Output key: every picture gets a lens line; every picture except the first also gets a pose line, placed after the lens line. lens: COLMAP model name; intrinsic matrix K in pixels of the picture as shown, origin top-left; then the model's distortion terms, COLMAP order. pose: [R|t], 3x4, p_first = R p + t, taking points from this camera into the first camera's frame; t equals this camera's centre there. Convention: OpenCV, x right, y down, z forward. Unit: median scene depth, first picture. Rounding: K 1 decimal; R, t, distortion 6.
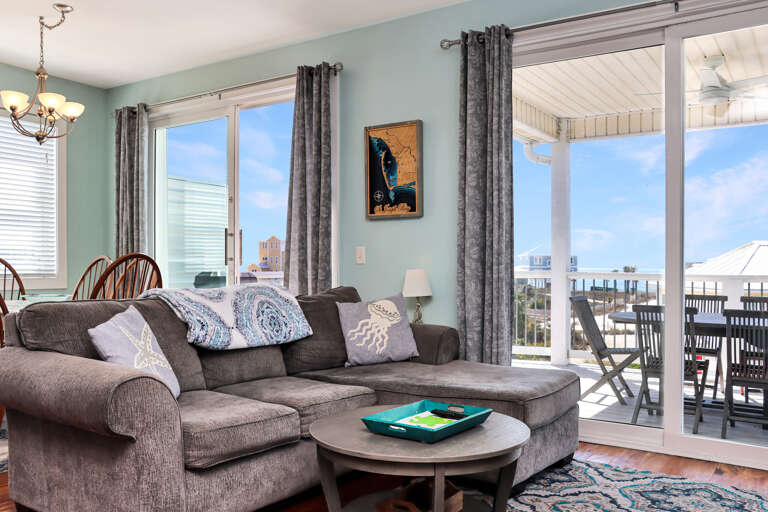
lens RADIAL K [[676.4, 0, 384.0], [0, 676.4, 256.0], [0, 0, 1]] dist [-0.005171, -0.001061]
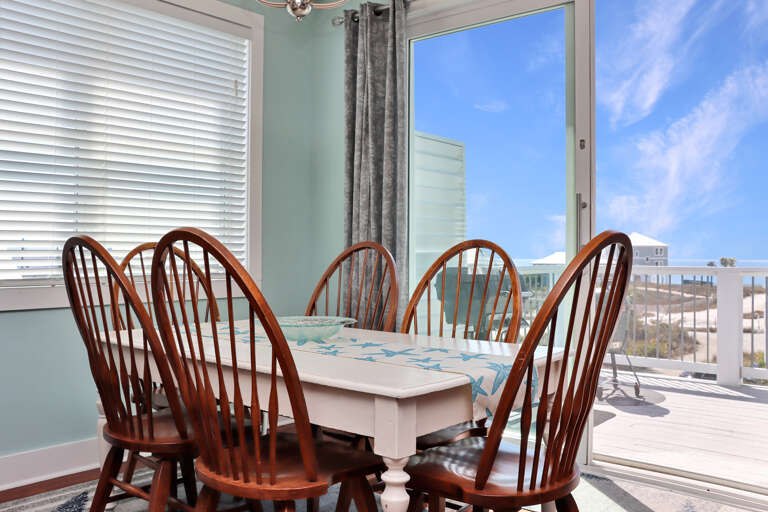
lens RADIAL K [[705.3, 0, 384.0], [0, 705.3, 256.0], [0, 0, 1]] dist [-0.007024, -0.001224]
pose [[0.996519, 0.004235, -0.083262, -0.302820], [-0.003071, 0.999896, 0.014100, 0.002839], [0.083313, -0.013795, 0.996428, 0.346002]]
